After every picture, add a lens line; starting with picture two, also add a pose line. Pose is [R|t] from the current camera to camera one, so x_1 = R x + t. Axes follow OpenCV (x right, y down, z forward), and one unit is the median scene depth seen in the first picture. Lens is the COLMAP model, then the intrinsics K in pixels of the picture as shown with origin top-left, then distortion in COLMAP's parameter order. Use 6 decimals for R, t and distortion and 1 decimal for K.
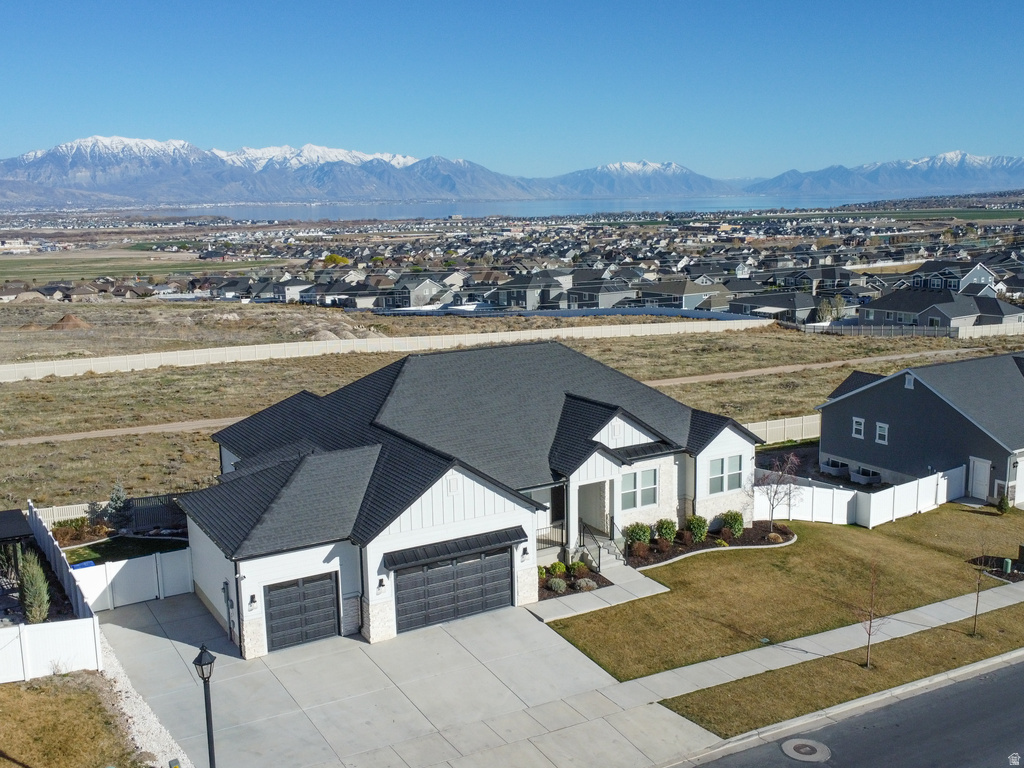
lens RADIAL K [[1185.1, 0, 512.0], [0, 1185.1, 384.0], [0, 0, 1]] dist [-0.011913, -0.004745]
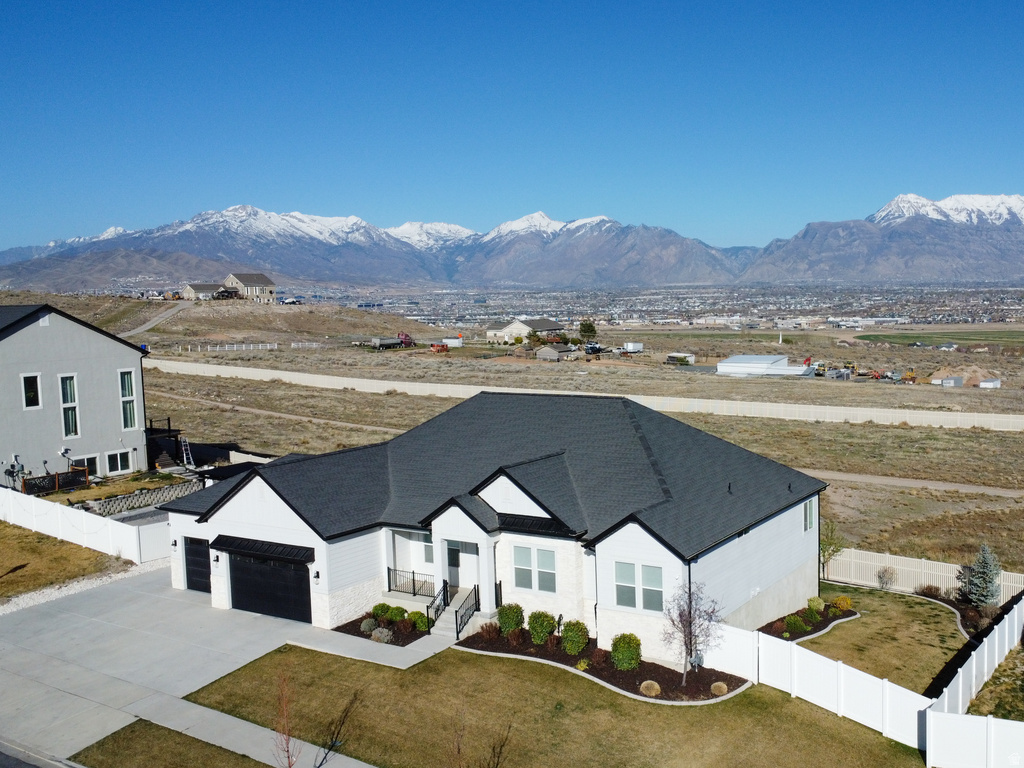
lens RADIAL K [[1051.4, 0, 512.0], [0, 1051.4, 384.0], [0, 0, 1]] dist [0.015815, 0.011670]
pose [[0.395446, 0.083061, -0.914726, 0.112895], [-0.130872, 0.990837, 0.033395, -0.009628], [0.909118, 0.106506, 0.402693, 0.095339]]
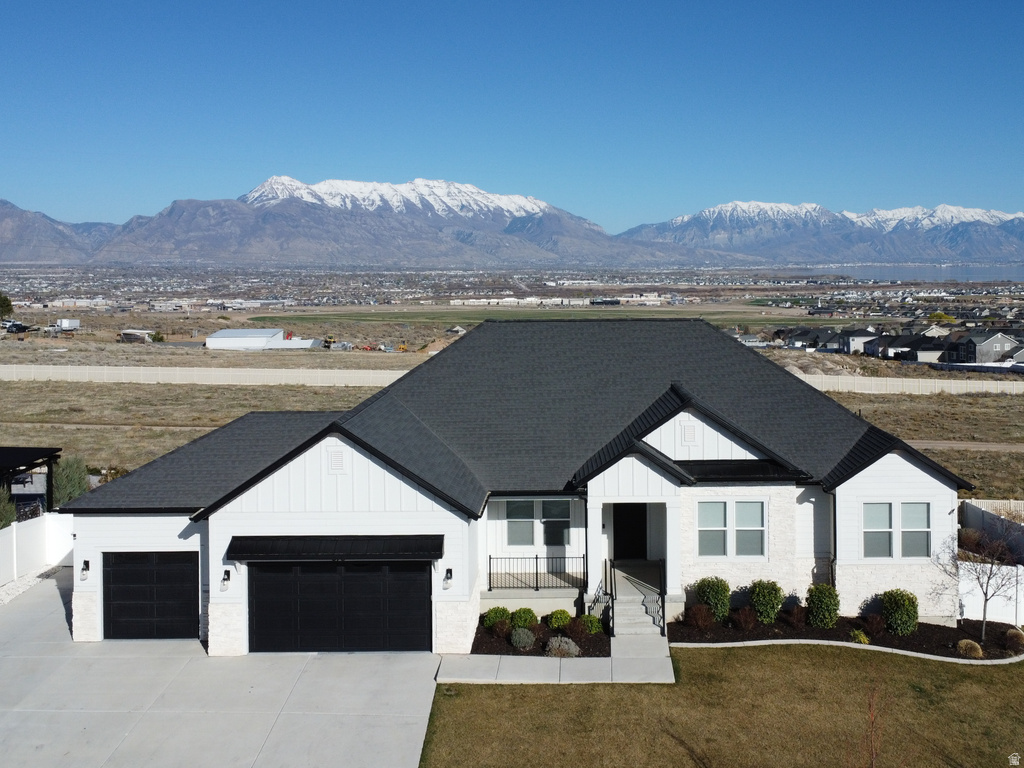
lens RADIAL K [[1128.5, 0, 475.3], [0, 1128.5, 265.8], [0, 0, 1]] dist [-0.000832, 0.012692]
pose [[0.821637, 0.009579, -0.569931, 0.050355], [-0.100802, 0.986542, -0.128739, 0.005601], [0.561027, 0.163226, 0.811545, 0.054116]]
